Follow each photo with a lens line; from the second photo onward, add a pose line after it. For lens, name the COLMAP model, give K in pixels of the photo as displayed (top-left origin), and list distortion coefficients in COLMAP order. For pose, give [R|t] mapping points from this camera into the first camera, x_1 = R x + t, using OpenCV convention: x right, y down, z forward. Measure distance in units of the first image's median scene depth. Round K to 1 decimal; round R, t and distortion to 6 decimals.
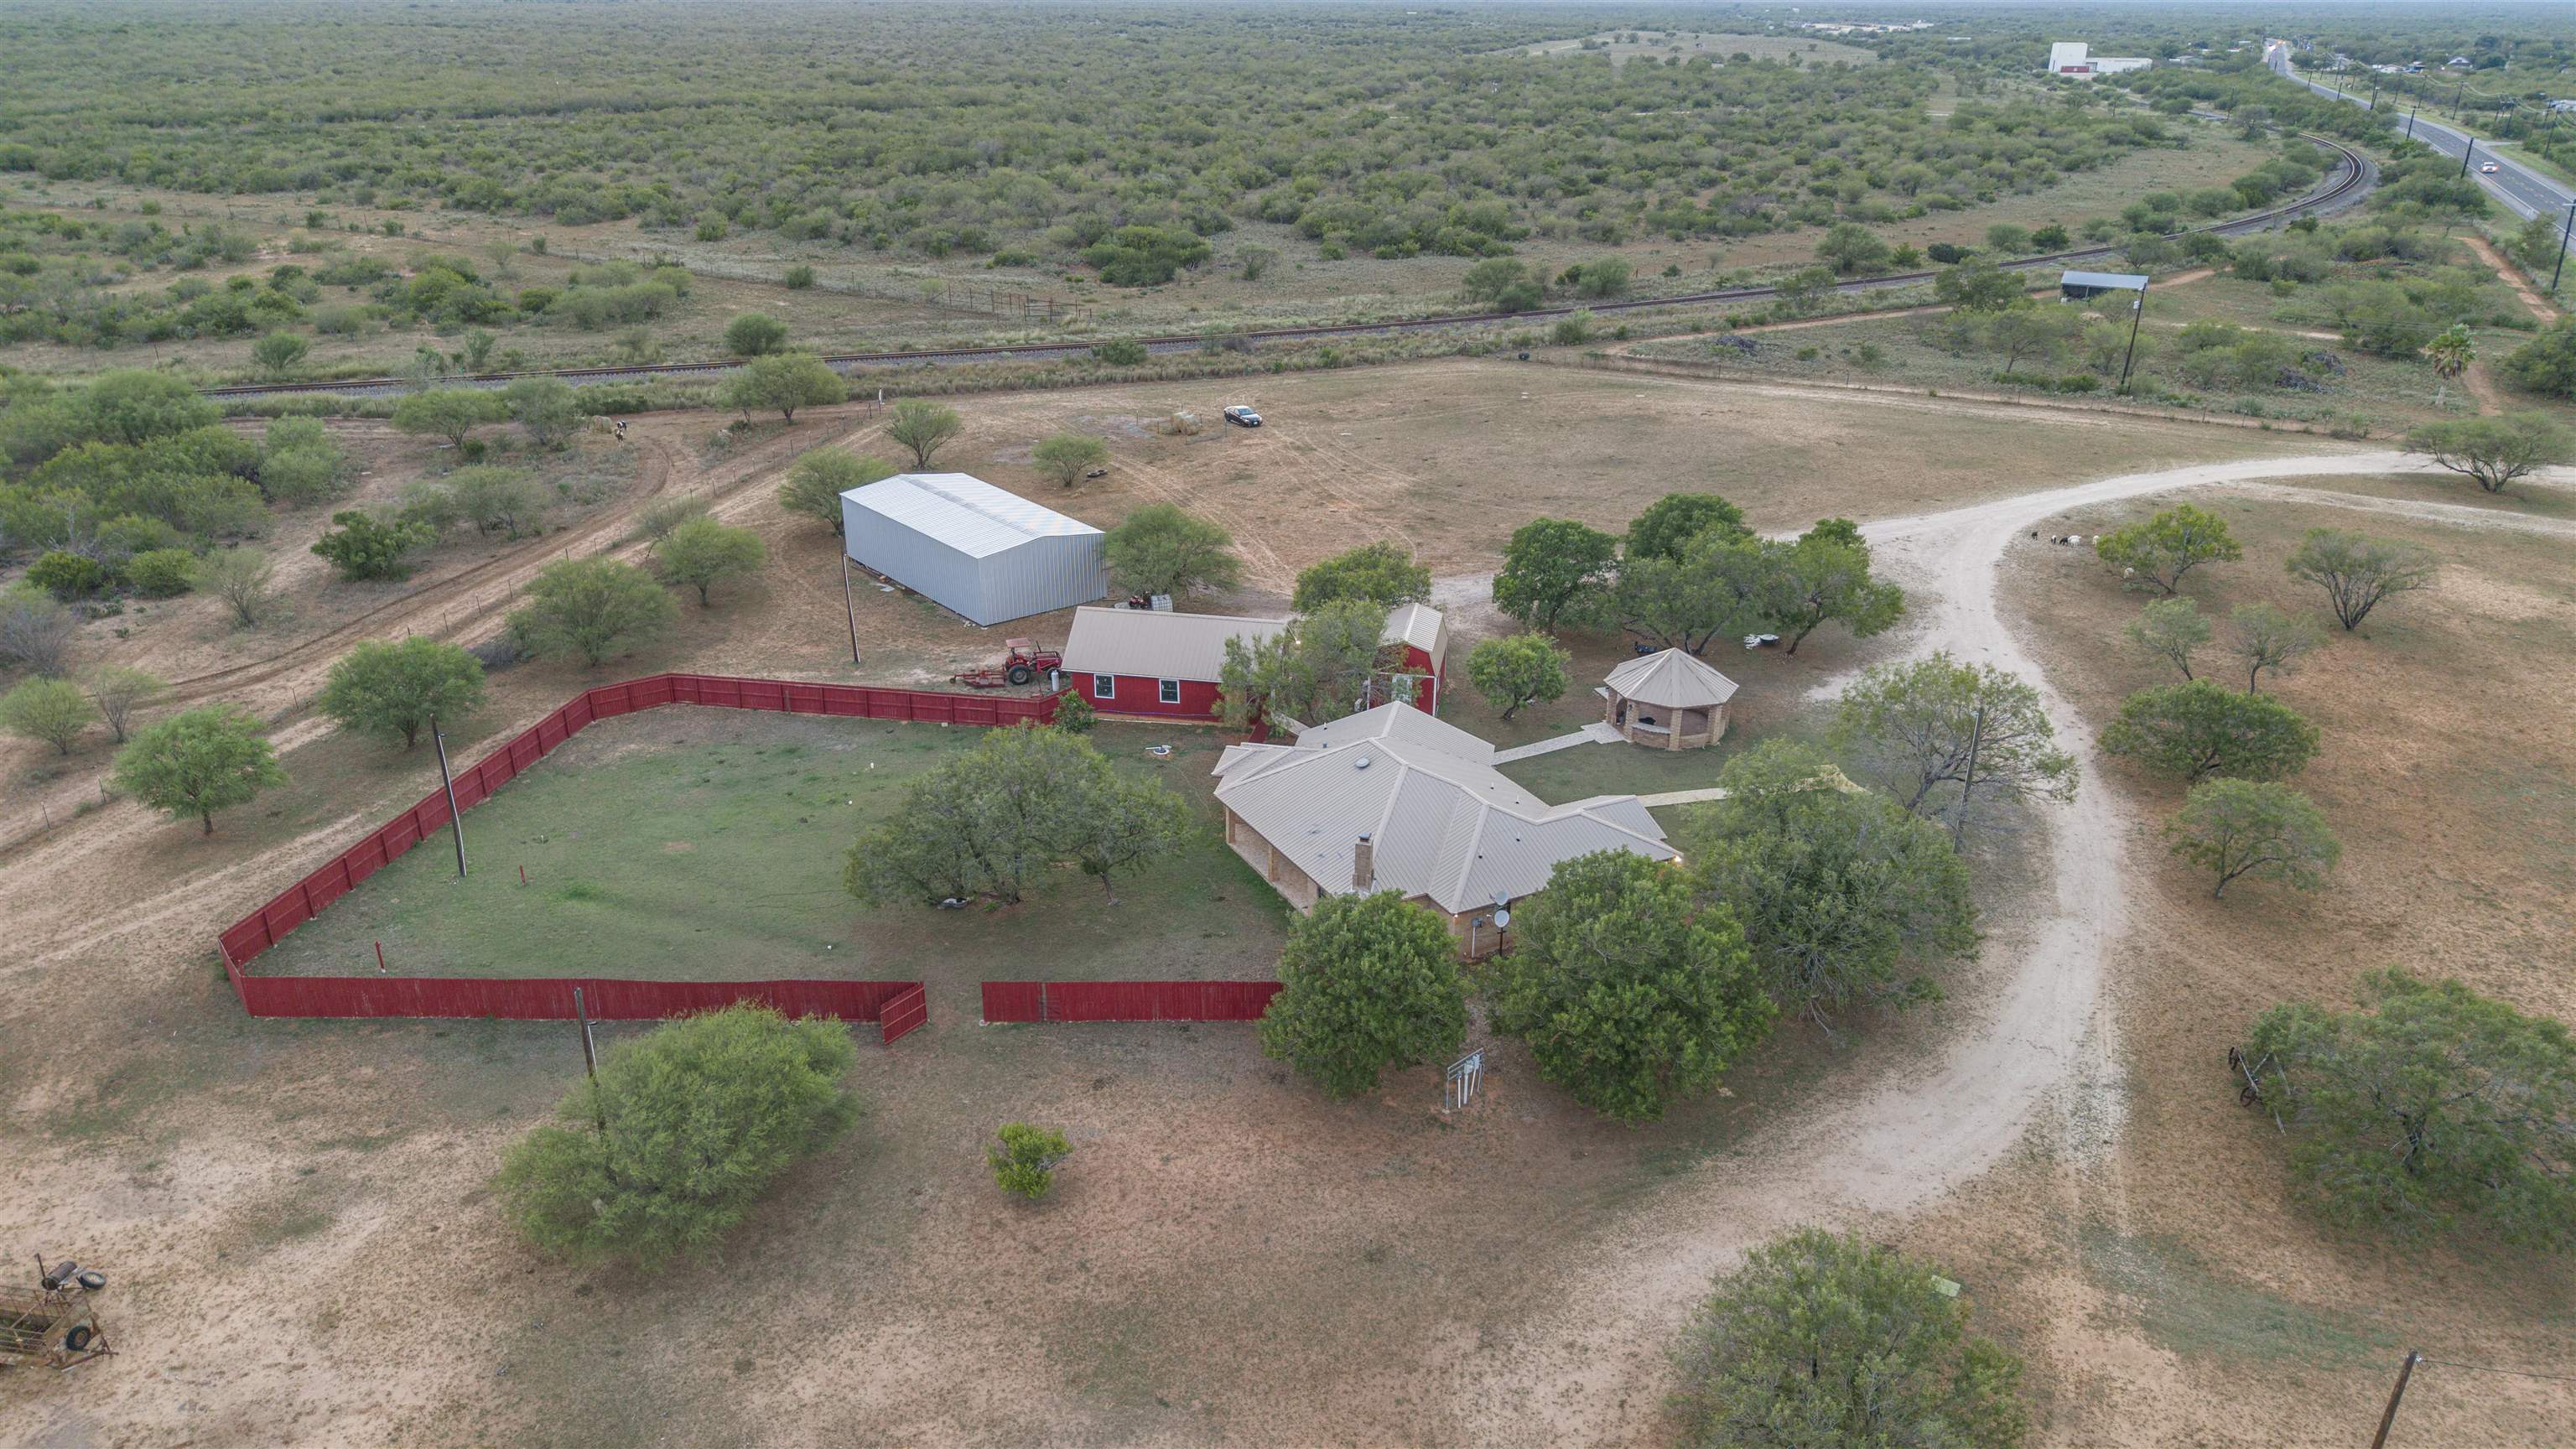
lens RADIAL K [[1732.8, 0, 1283.4], [0, 1732.8, 727.1], [0, 0, 1]] dist [0.009664, -0.004840]
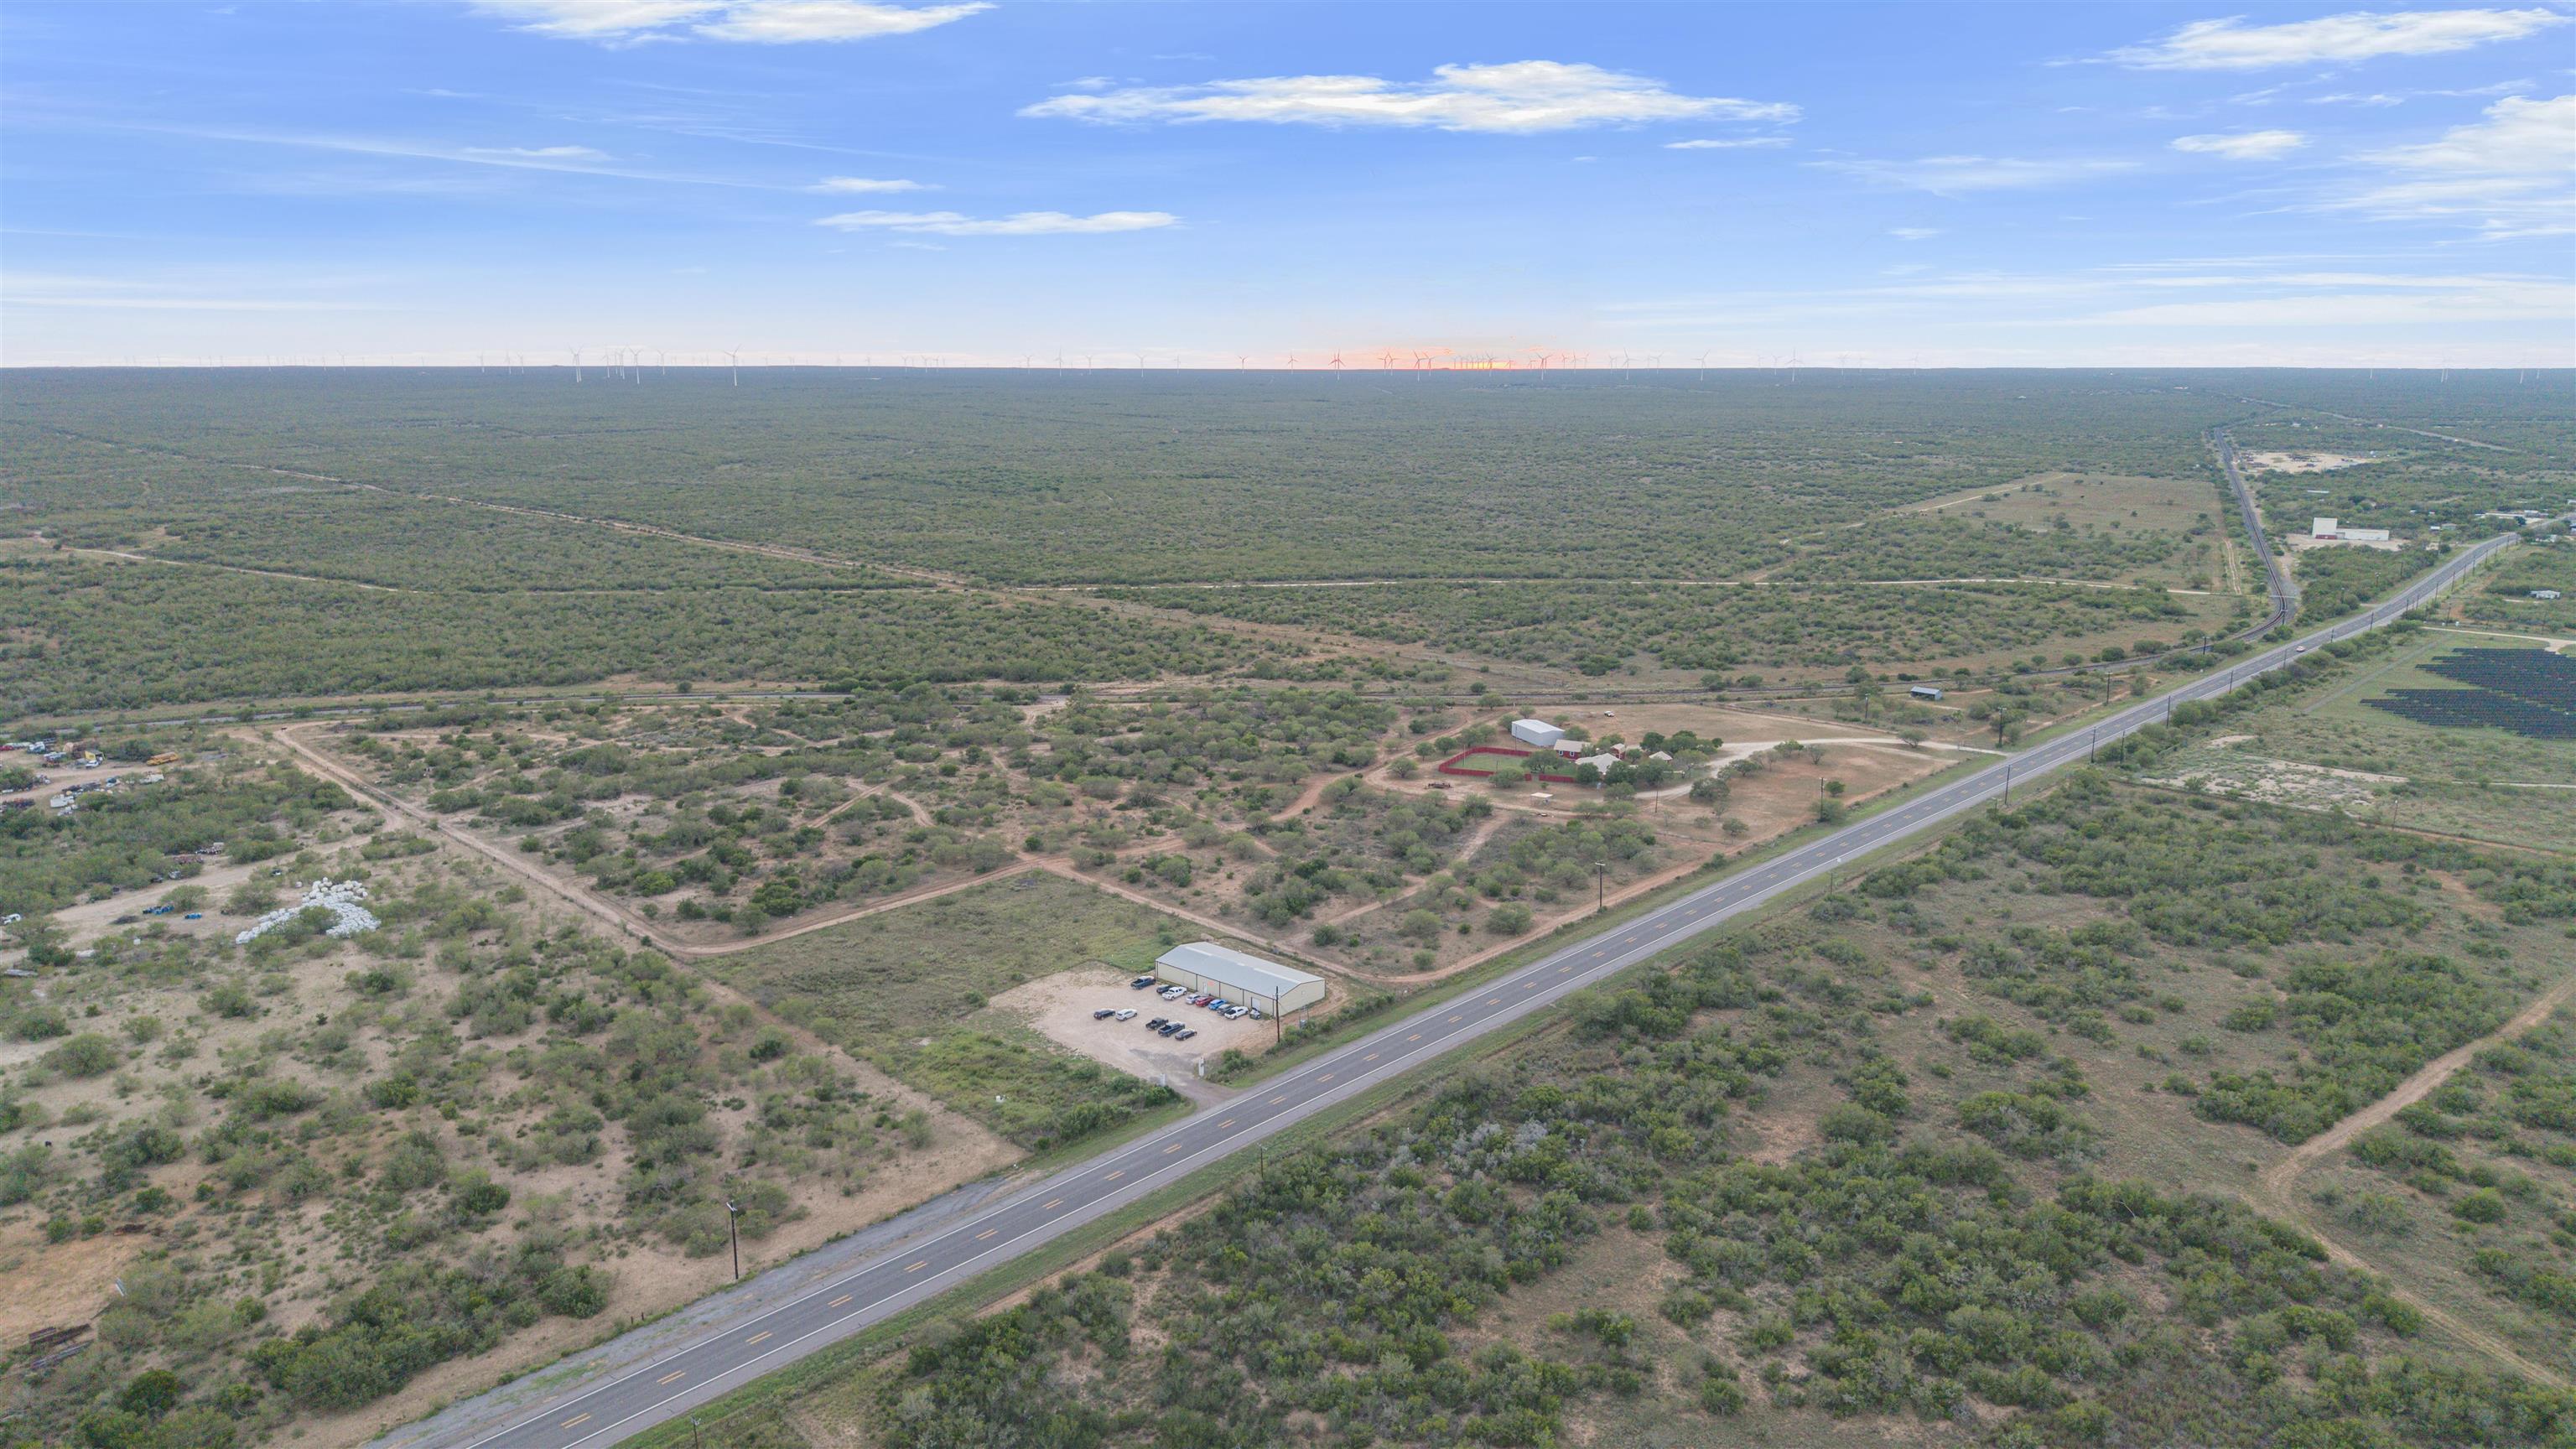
lens RADIAL K [[1732.8, 0, 1283.4], [0, 1732.8, 727.1], [0, 0, 1]] dist [0.009664, -0.004840]
pose [[0.953154, 0.056017, -0.297254, 0.343583], [-0.112473, 0.977877, -0.176369, 0.481702], [0.280798, 0.201540, 0.938368, -2.222883]]
